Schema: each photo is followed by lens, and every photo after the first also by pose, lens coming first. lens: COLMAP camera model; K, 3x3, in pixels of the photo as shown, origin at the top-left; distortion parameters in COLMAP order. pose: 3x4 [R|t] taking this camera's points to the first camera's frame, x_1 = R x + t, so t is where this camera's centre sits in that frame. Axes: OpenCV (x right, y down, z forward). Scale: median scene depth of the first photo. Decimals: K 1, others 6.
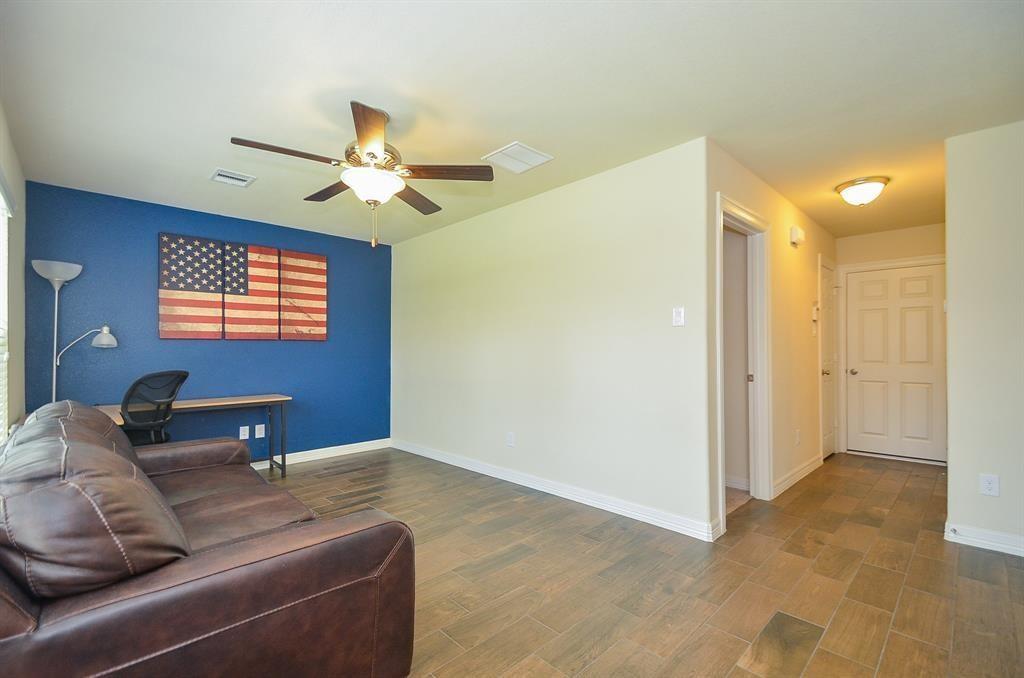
lens RADIAL K [[445.1, 0, 503.4], [0, 445.1, 349.6], [0, 0, 1]] dist [0.023748, -0.009839]
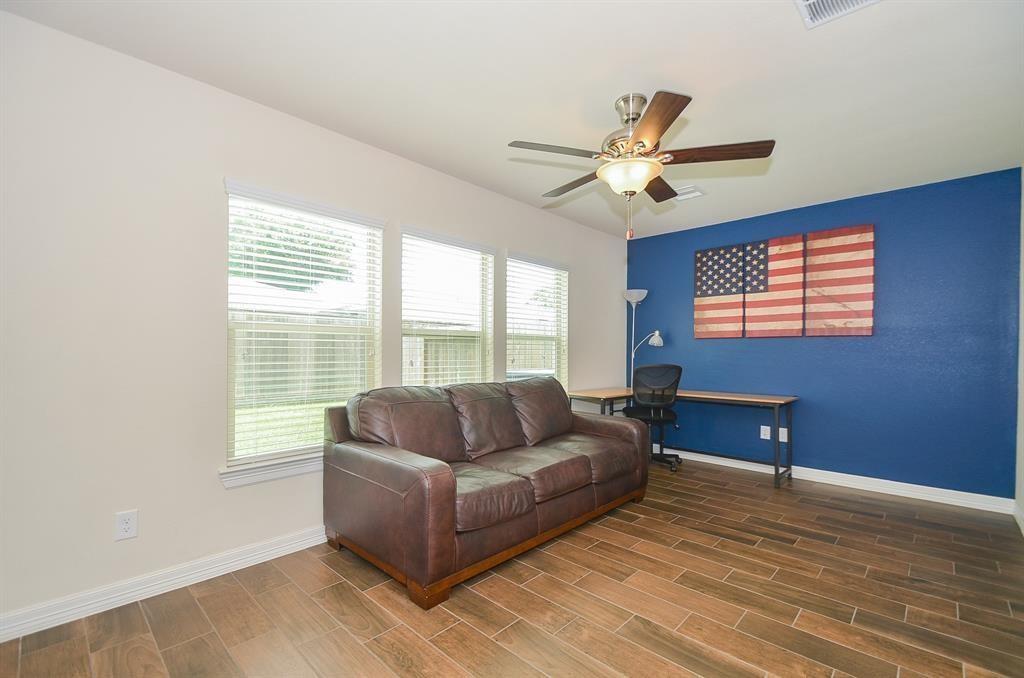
lens RADIAL K [[445.1, 0, 503.4], [0, 445.1, 349.6], [0, 0, 1]] dist [0.023748, -0.009839]
pose [[0.042159, 0.002799, -0.999107, 0.384859], [0.000577, 0.999996, 0.002826, 0.001353], [0.999111, -0.000696, 0.042157, 0.396561]]
